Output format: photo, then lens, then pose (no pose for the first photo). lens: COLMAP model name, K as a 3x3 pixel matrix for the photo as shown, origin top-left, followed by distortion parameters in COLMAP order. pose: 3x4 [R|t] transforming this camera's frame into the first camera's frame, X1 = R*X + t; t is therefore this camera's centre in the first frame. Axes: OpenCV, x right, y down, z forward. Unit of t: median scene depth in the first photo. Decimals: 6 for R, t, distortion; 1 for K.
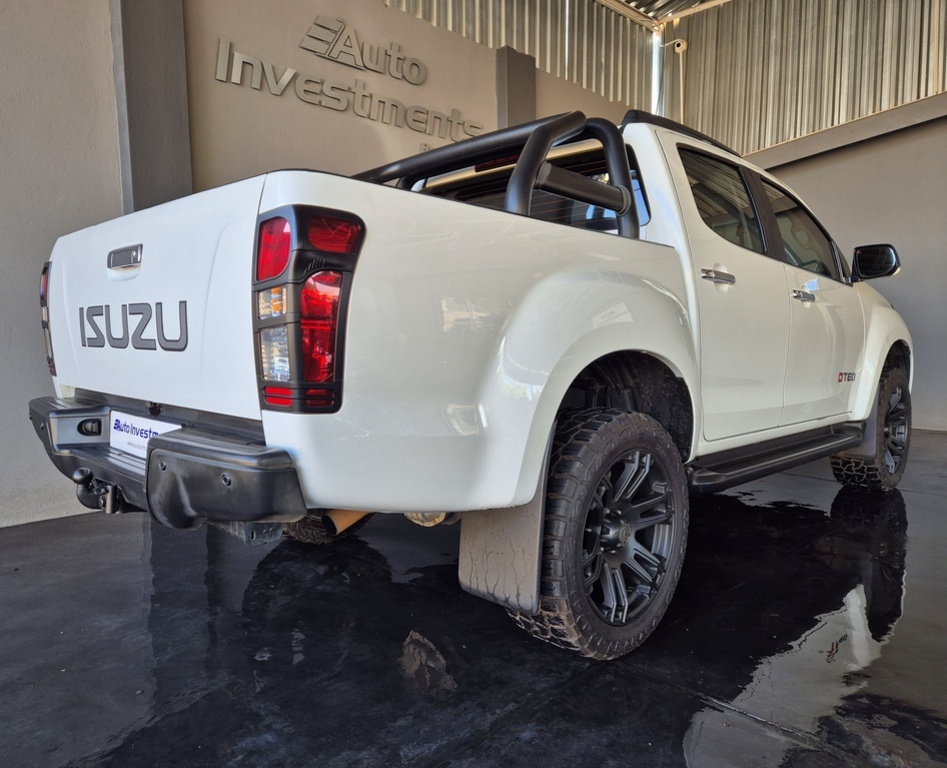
lens RADIAL K [[701.5, 0, 434.8], [0, 701.5, 384.5], [0, 0, 1]] dist [0.054960, -0.049731]
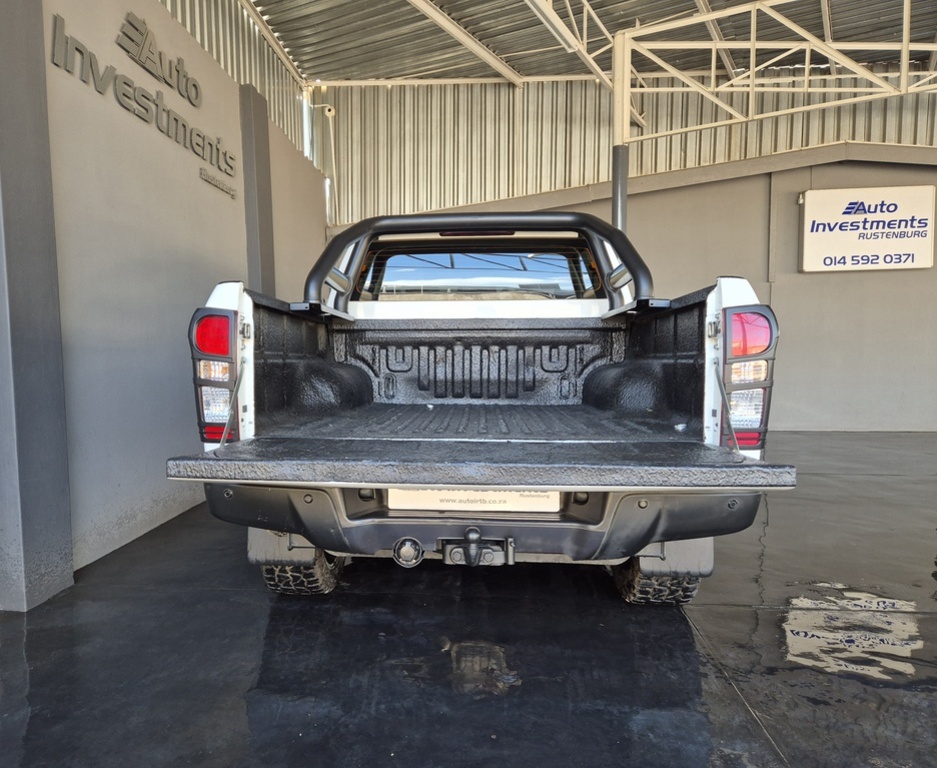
lens RADIAL K [[693.0, 0, 437.7], [0, 693.0, 382.9], [0, 0, 1]] dist [0.087198, -0.083375]
pose [[0.737377, -0.029953, 0.674818, -0.363090], [0.050111, 0.998689, -0.010428, -0.024734], [-0.673621, 0.041505, 0.737911, 0.085097]]
